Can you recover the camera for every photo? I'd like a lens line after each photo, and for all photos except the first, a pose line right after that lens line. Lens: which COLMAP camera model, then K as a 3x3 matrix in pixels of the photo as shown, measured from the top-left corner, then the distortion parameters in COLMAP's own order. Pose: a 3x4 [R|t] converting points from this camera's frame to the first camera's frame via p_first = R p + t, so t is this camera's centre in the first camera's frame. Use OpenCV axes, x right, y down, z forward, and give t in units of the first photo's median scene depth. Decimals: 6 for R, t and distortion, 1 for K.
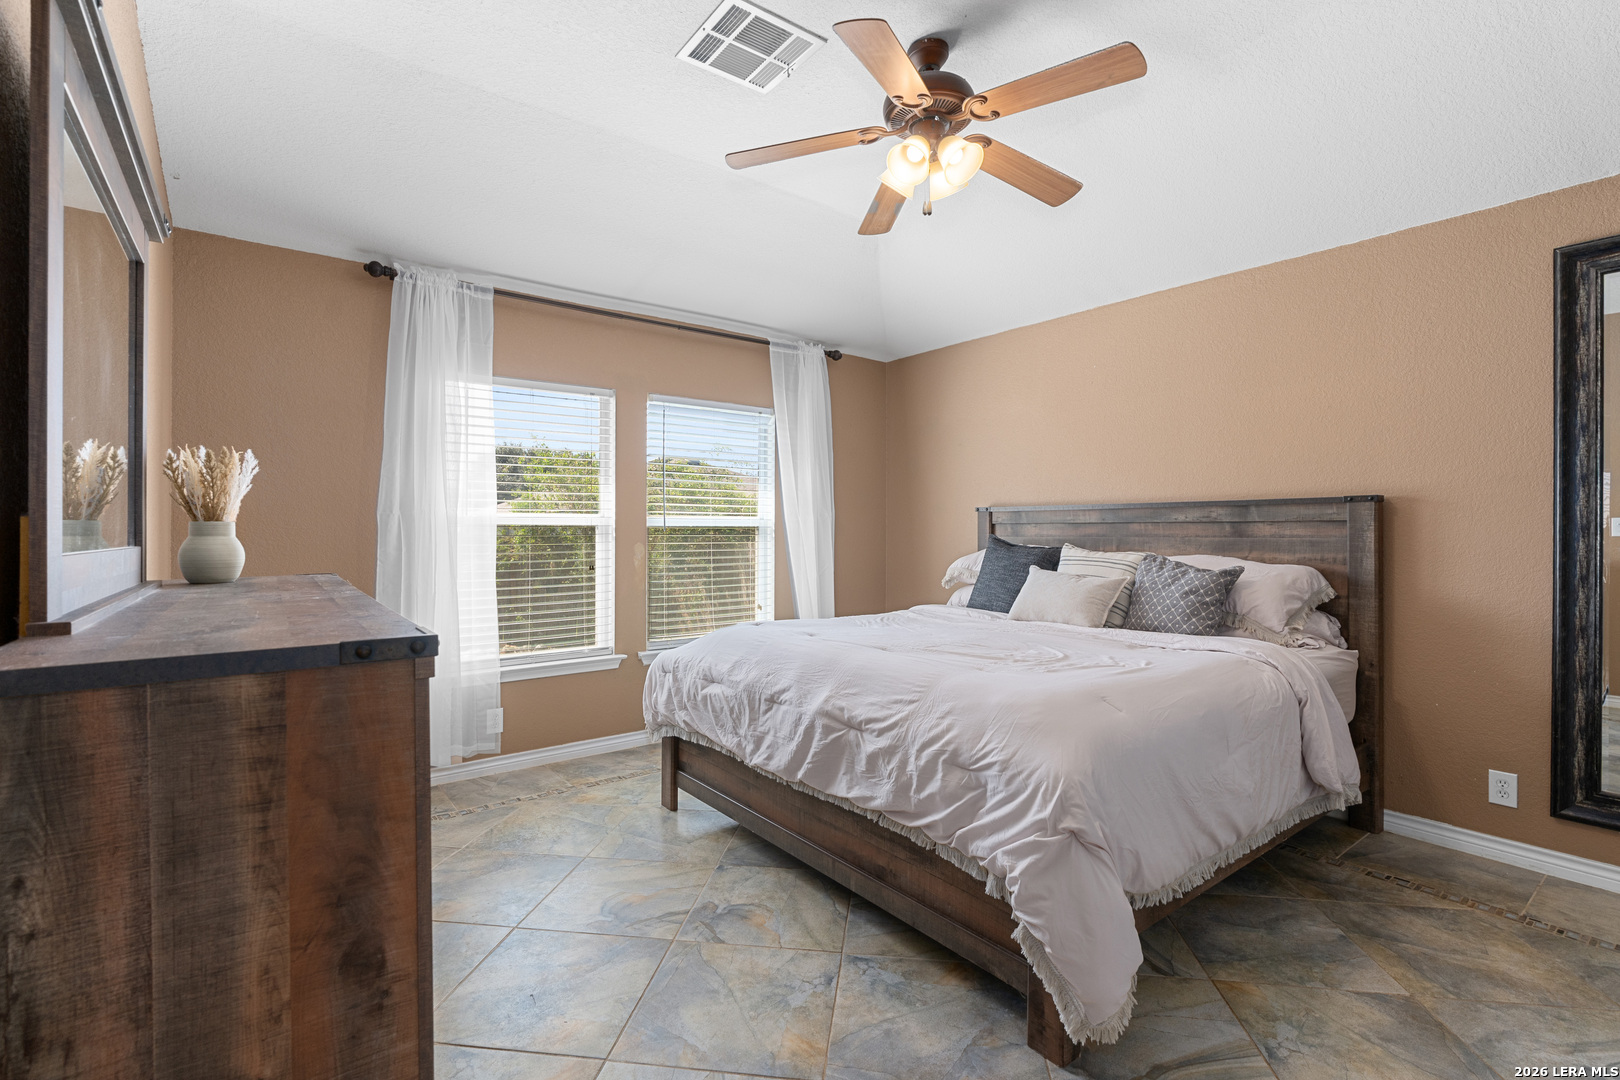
lens RADIAL K [[737.6, 0, 806.7], [0, 737.6, 528.8], [0, 0, 1]] dist [-0.010481, 0.004137]
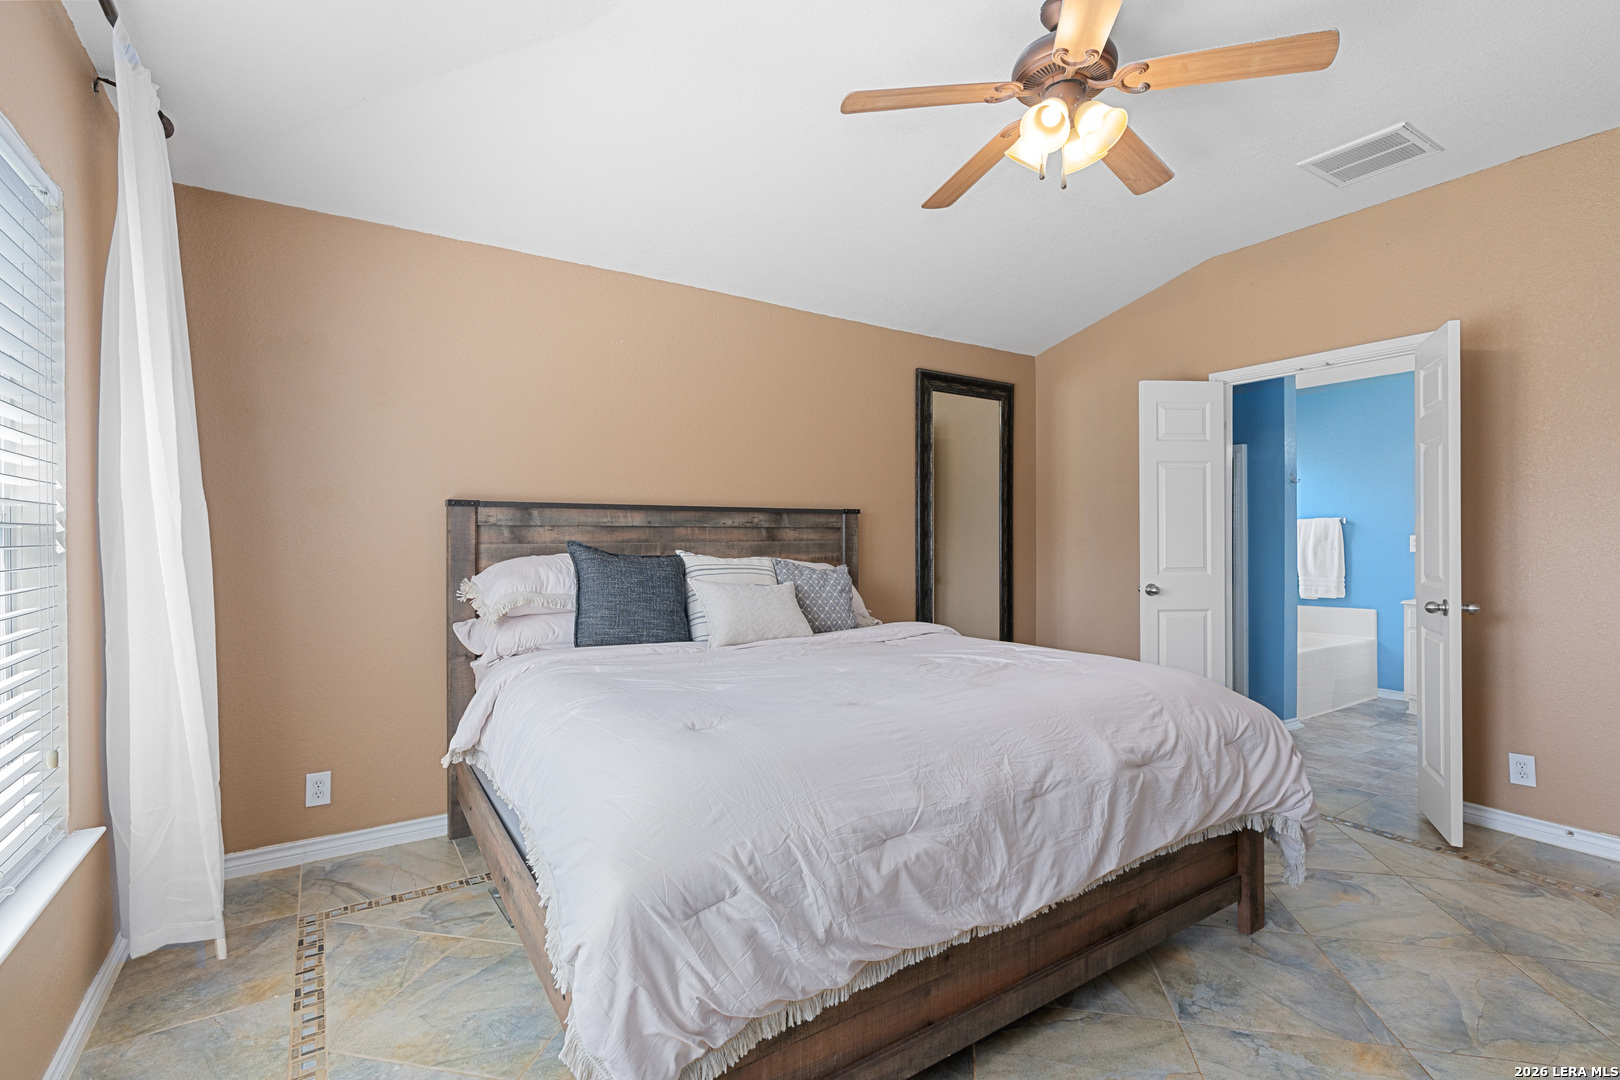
lens RADIAL K [[737.6, 0, 820.0], [0, 737.6, 537.9], [0, 0, 1]] dist [-0.010481, 0.004137]
pose [[0.060044, -0.002580, 0.998192, -0.536033], [-0.002669, 0.999993, 0.002745, 0.003440], [-0.998192, -0.002829, 0.060037, 0.876400]]
